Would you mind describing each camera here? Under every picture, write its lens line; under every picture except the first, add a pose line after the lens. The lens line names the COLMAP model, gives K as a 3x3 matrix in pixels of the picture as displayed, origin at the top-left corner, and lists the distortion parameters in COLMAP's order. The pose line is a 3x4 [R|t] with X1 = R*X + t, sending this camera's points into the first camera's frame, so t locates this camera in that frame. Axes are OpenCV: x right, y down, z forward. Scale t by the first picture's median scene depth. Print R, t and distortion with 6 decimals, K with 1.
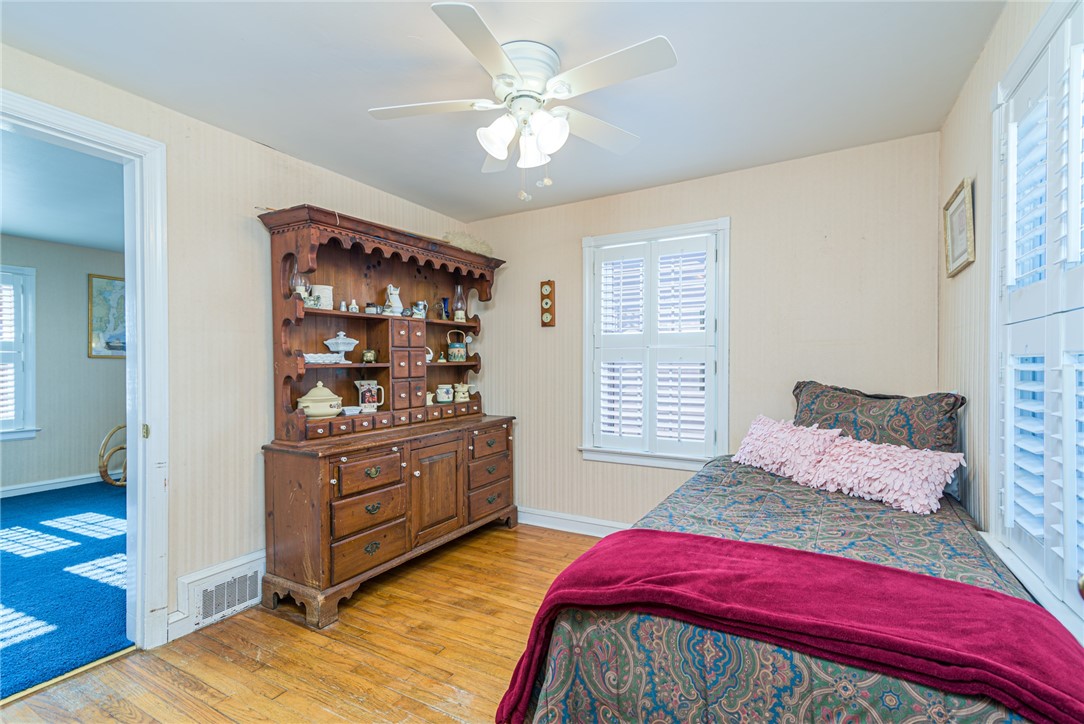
lens RADIAL K [[498.6, 0, 541.7], [0, 498.6, 365.6], [0, 0, 1]] dist [0.016195, -0.000095]
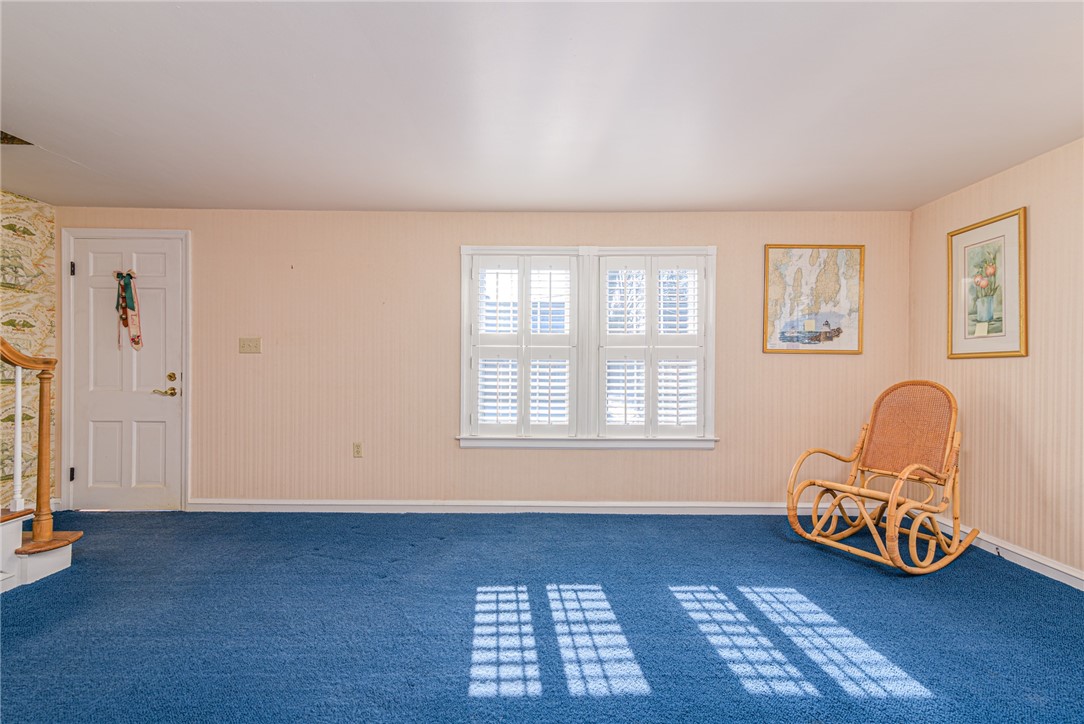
lens RADIAL K [[498.6, 0, 541.7], [0, 498.6, 365.6], [0, 0, 1]] dist [0.016195, -0.000095]
pose [[0.502163, 0.009531, -0.864721, -0.433156], [-0.002922, 0.999952, 0.009325, -0.002210], [0.864768, -0.002156, 0.502167, 0.343128]]
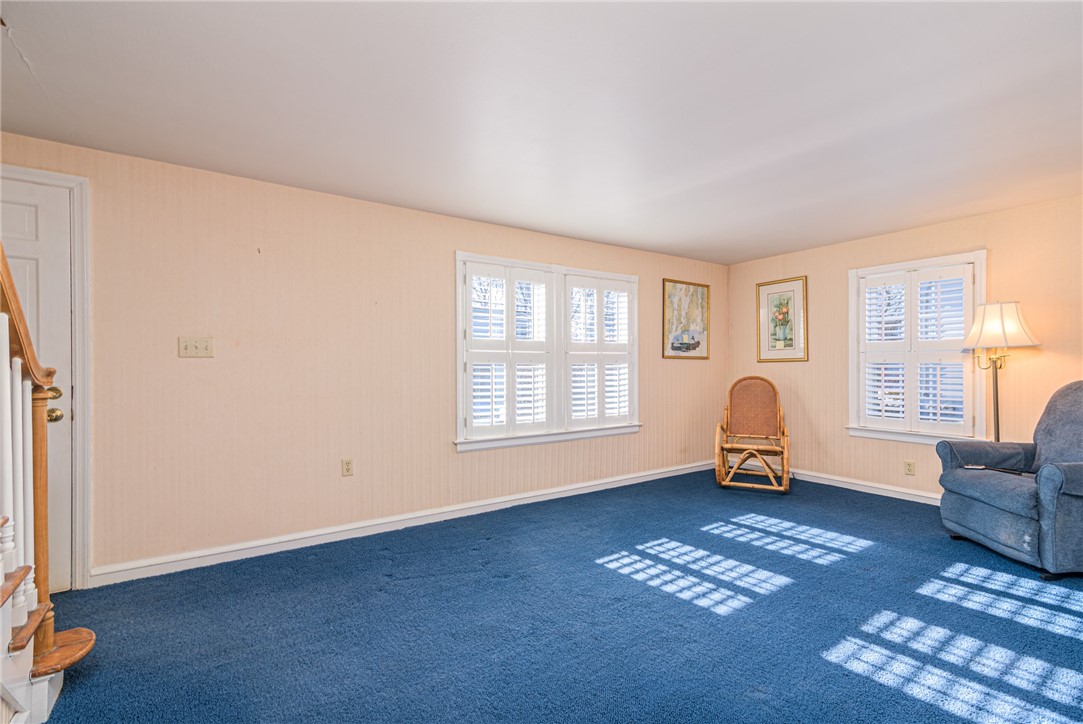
lens RADIAL K [[508.1, 0, 530.3], [0, 508.1, 365.1], [0, 0, 1]] dist [0.019501, -0.000319]
pose [[0.908709, 0.002174, -0.417425, -0.758543], [0.000521, 0.999980, 0.006342, -0.008327], [0.417430, -0.005980, 0.908689, -0.084834]]
